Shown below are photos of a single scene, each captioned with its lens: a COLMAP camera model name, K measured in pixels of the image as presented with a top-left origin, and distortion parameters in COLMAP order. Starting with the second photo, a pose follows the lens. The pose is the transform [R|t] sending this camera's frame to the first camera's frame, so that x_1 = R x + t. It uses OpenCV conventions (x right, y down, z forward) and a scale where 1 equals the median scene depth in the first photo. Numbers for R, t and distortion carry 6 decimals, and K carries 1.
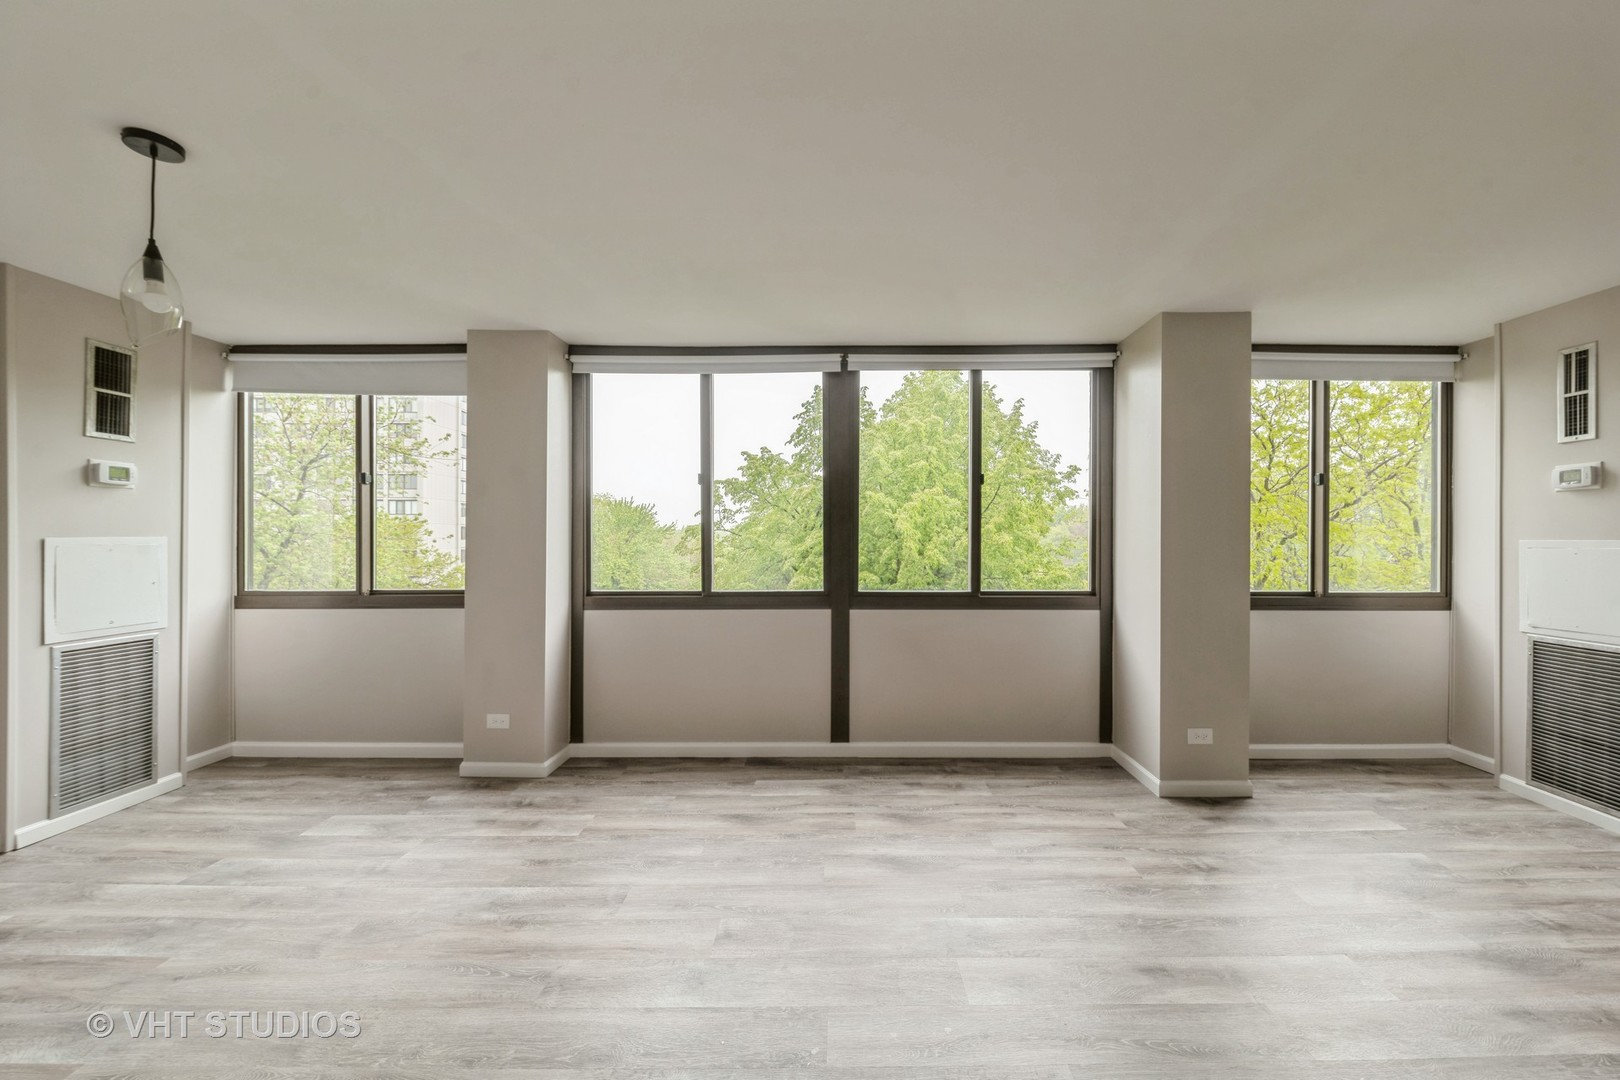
lens RADIAL K [[563.6, 0, 839.5], [0, 563.6, 539.6], [0, 0, 1]] dist [0.009922, -0.005946]
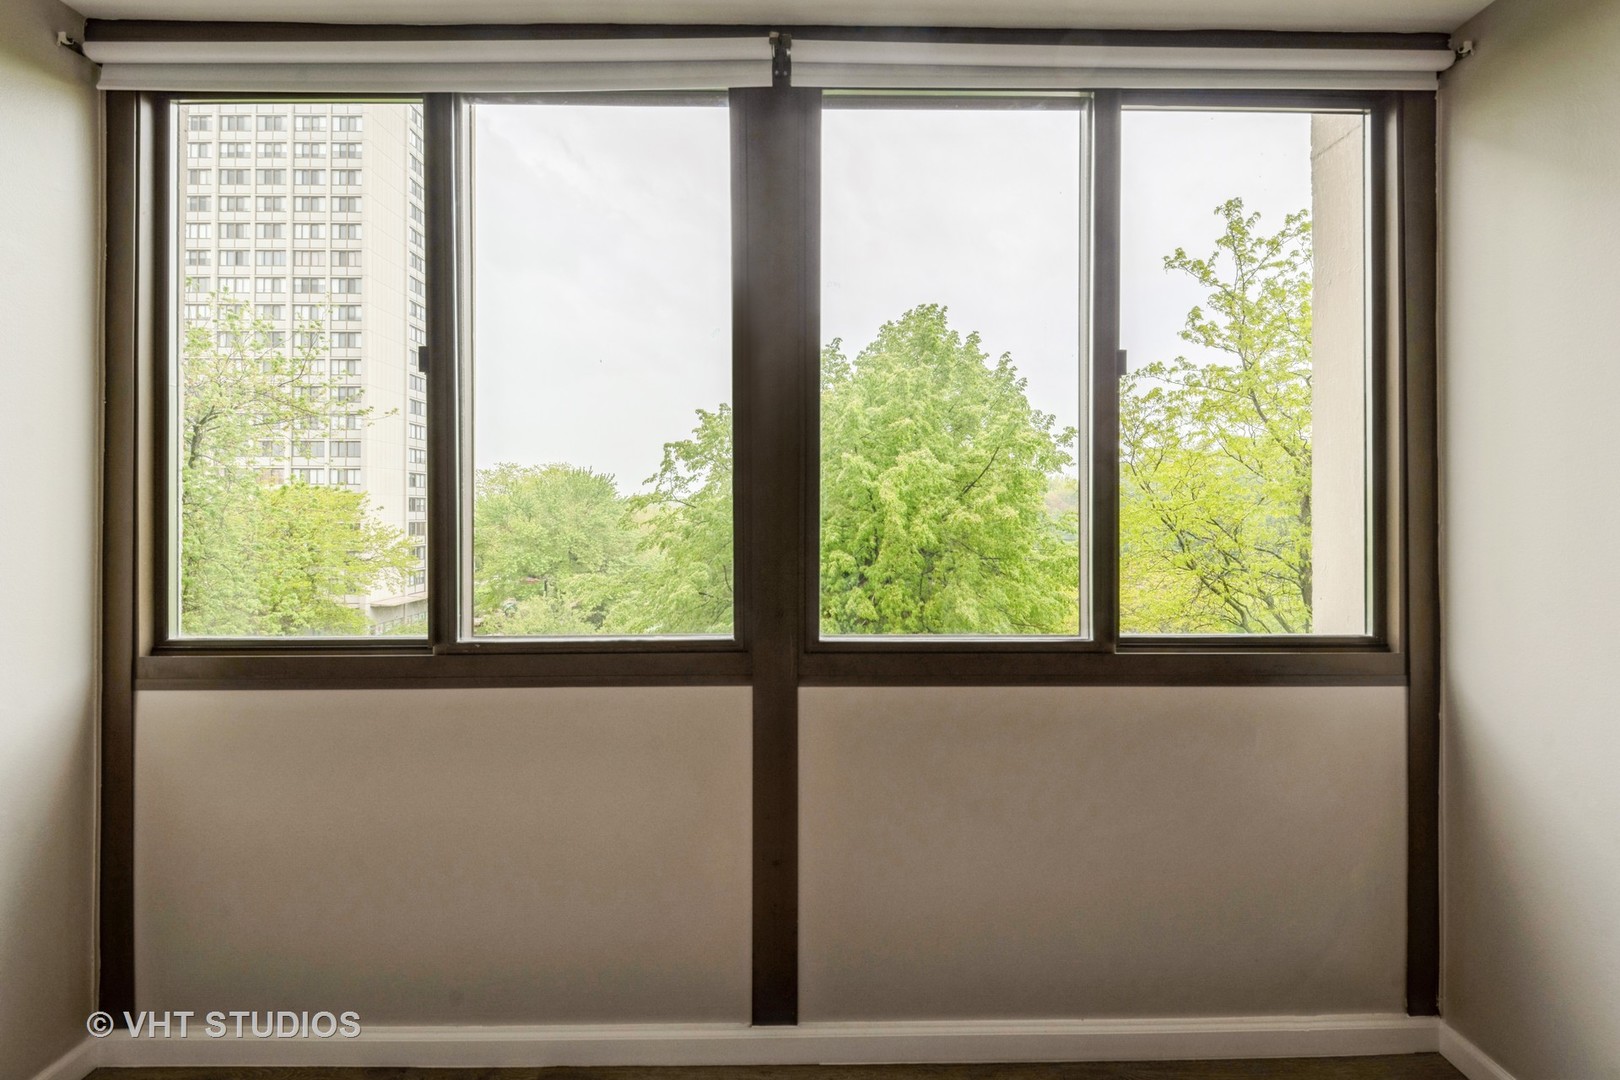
lens RADIAL K [[586.7, 0, 819.7], [0, 586.7, 505.4], [0, 0, 1]] dist [0.000775, -0.002972]
pose [[0.999923, 0.001620, 0.012305, 0.030937], [-0.001480, 0.999934, -0.011377, -0.000125], [-0.012323, 0.011358, 0.999860, 0.633939]]
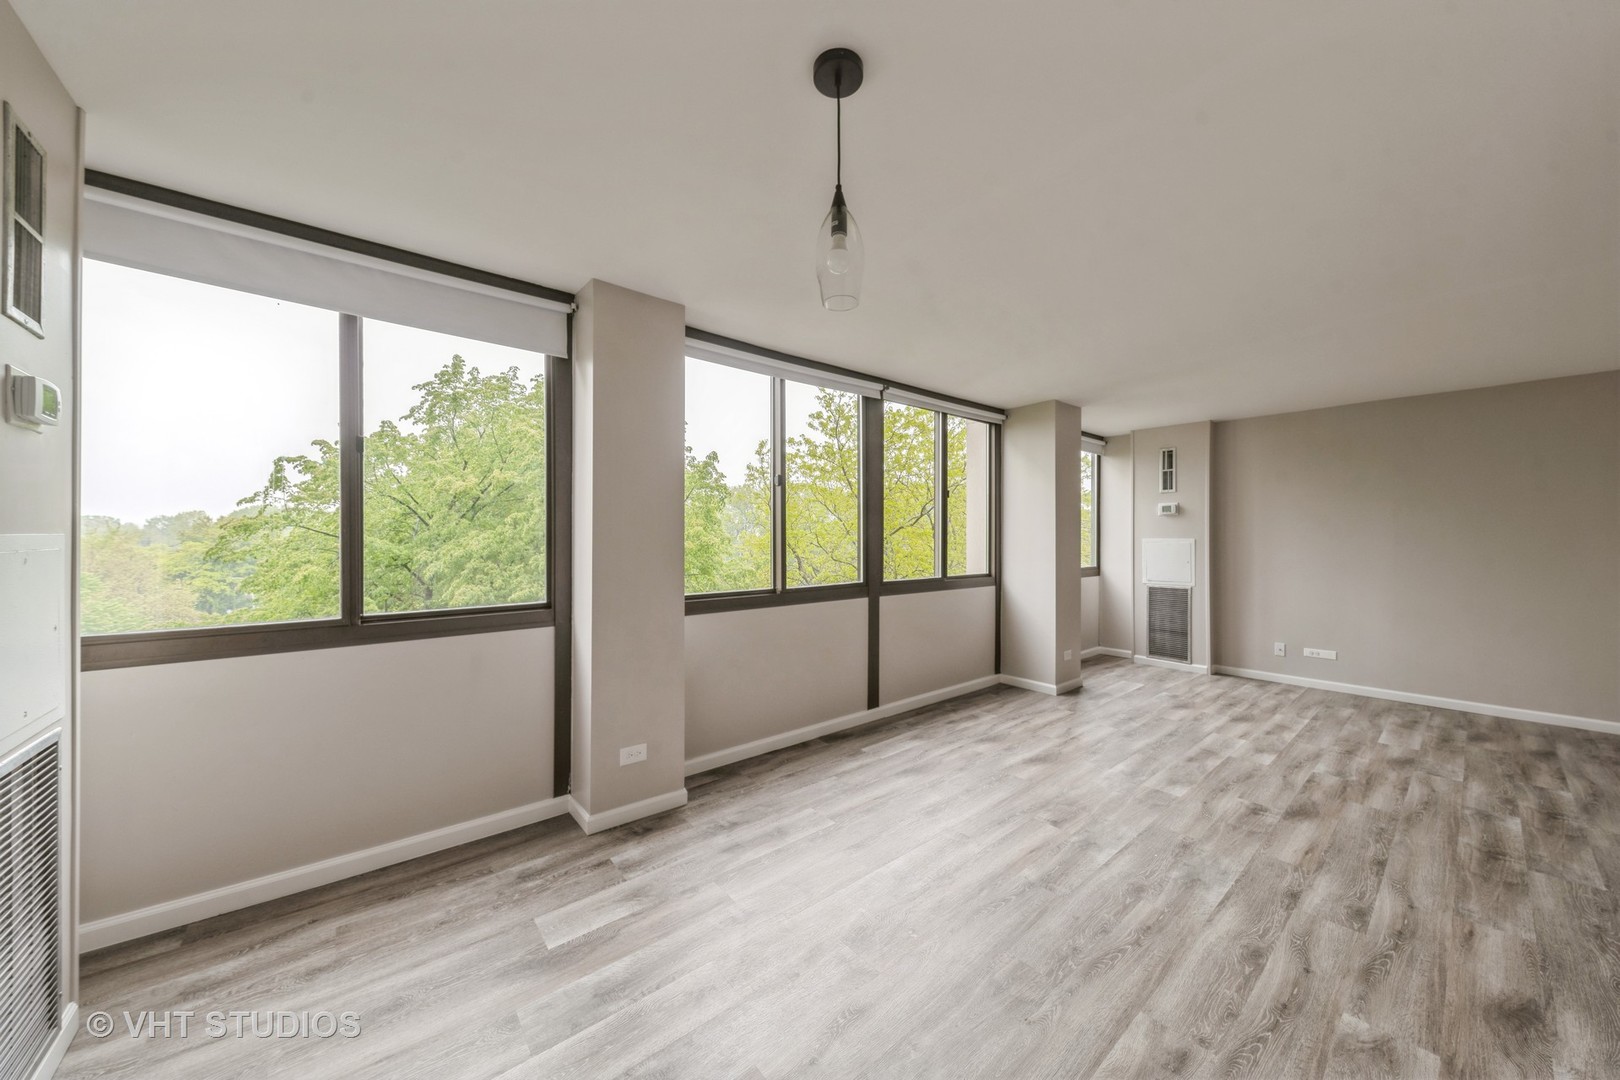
lens RADIAL K [[551.1, 0, 810.0], [0, 551.1, 540.0], [0, 0, 1]] dist [0.008037, -0.005222]
pose [[0.774930, -0.002158, 0.632043, -0.918259], [0.000661, 0.999996, 0.002603, -0.000223], [-0.632047, -0.001599, 0.774929, 0.196324]]
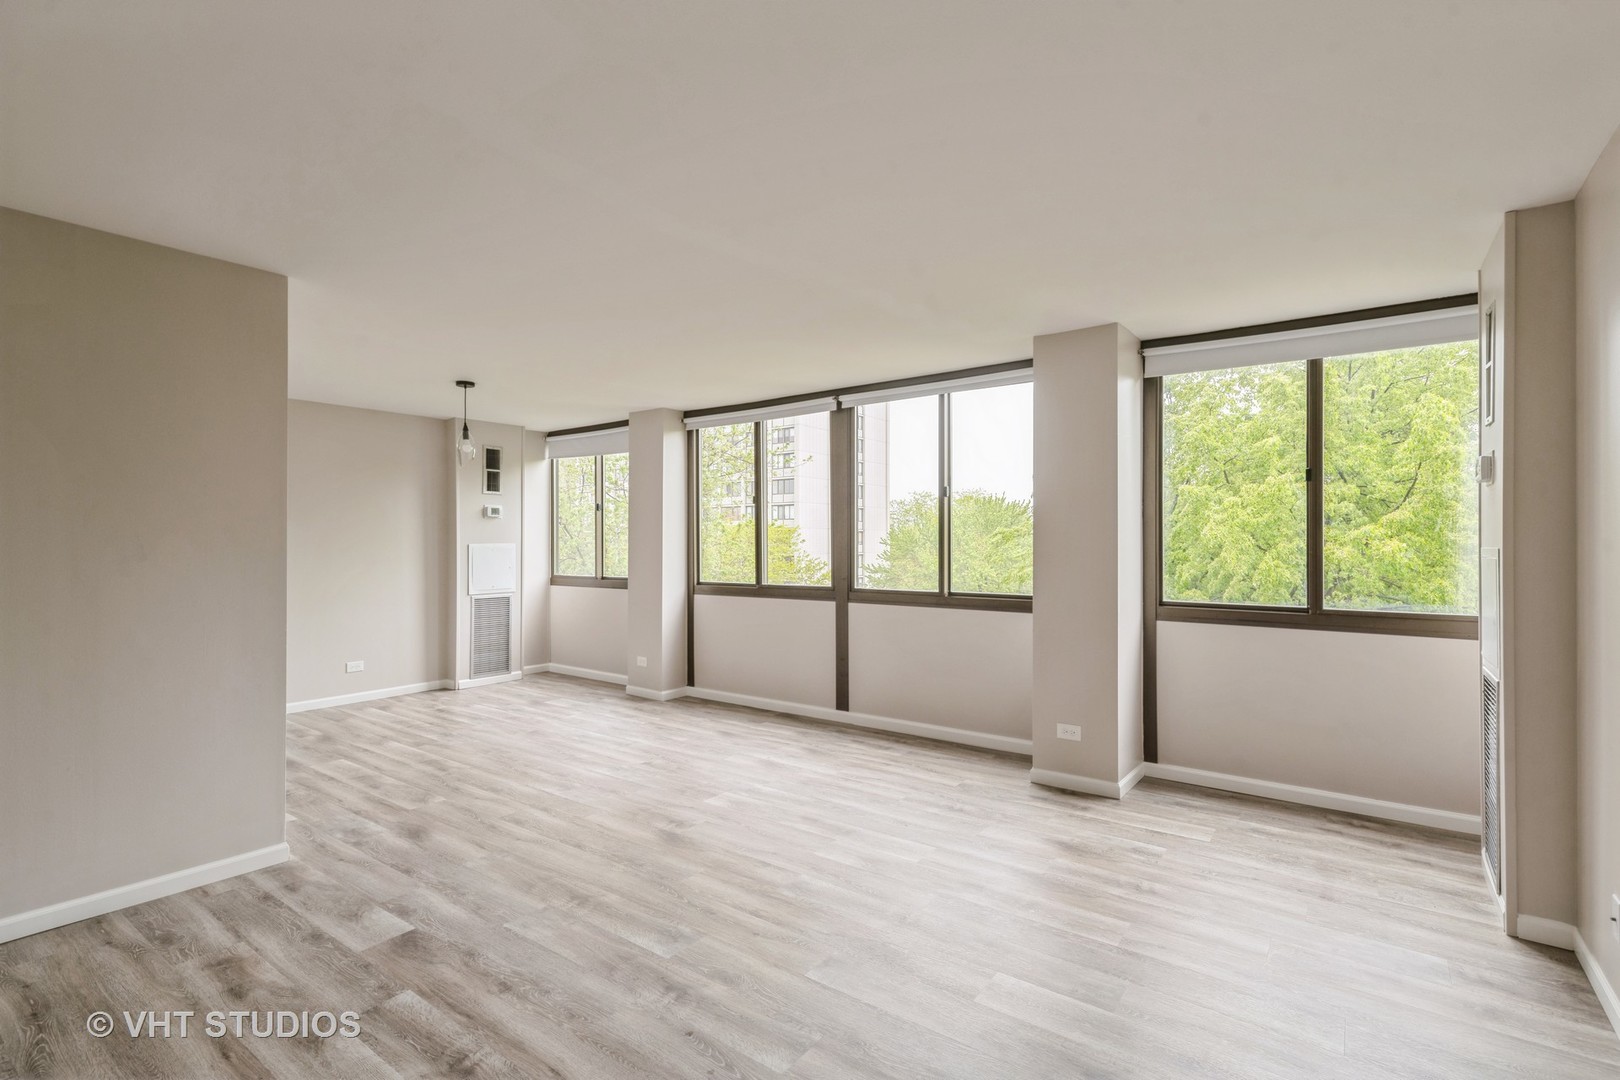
lens RADIAL K [[728.0, 0, 813.1], [0, 728.0, 542.4], [0, 0, 1]] dist [0.009234, 0.000210]
pose [[0.807606, -0.000867, -0.589721, 0.968589], [-0.000973, 0.999996, -0.002802, -0.001663], [0.589721, 0.002837, 0.807602, -0.349078]]
